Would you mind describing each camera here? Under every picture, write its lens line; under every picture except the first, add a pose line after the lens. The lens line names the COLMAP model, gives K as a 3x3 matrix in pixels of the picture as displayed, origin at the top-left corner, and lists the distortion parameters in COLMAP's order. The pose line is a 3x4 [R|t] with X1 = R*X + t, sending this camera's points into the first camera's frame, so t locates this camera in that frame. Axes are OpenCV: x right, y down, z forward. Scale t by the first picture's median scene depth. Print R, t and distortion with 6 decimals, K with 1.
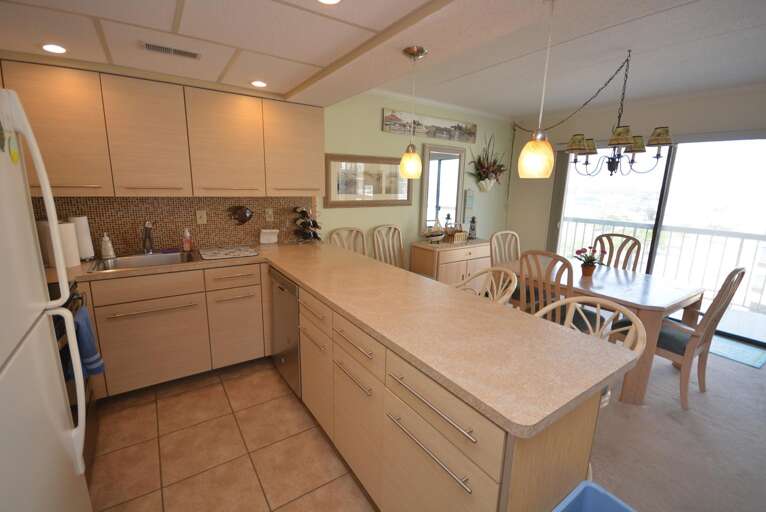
lens RADIAL K [[337.7, 0, 382.6], [0, 337.7, 256.5], [0, 0, 1]] dist [0.003240, -0.010281]
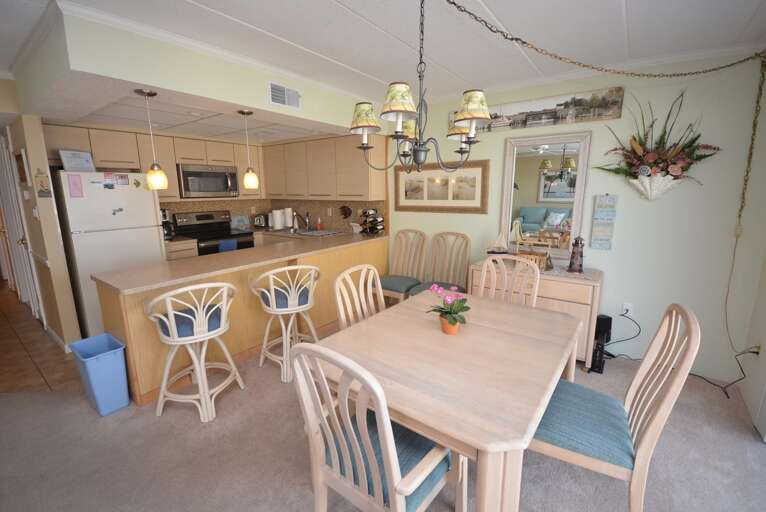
lens RADIAL K [[337.7, 0, 385.9], [0, 337.7, 256.7], [0, 0, 1]] dist [0.003240, -0.010281]
pose [[0.317970, 0.172894, -0.932203, 0.810314], [-0.174533, 0.977103, 0.121689, -0.103293], [0.931898, 0.124006, 0.340865, 0.479069]]
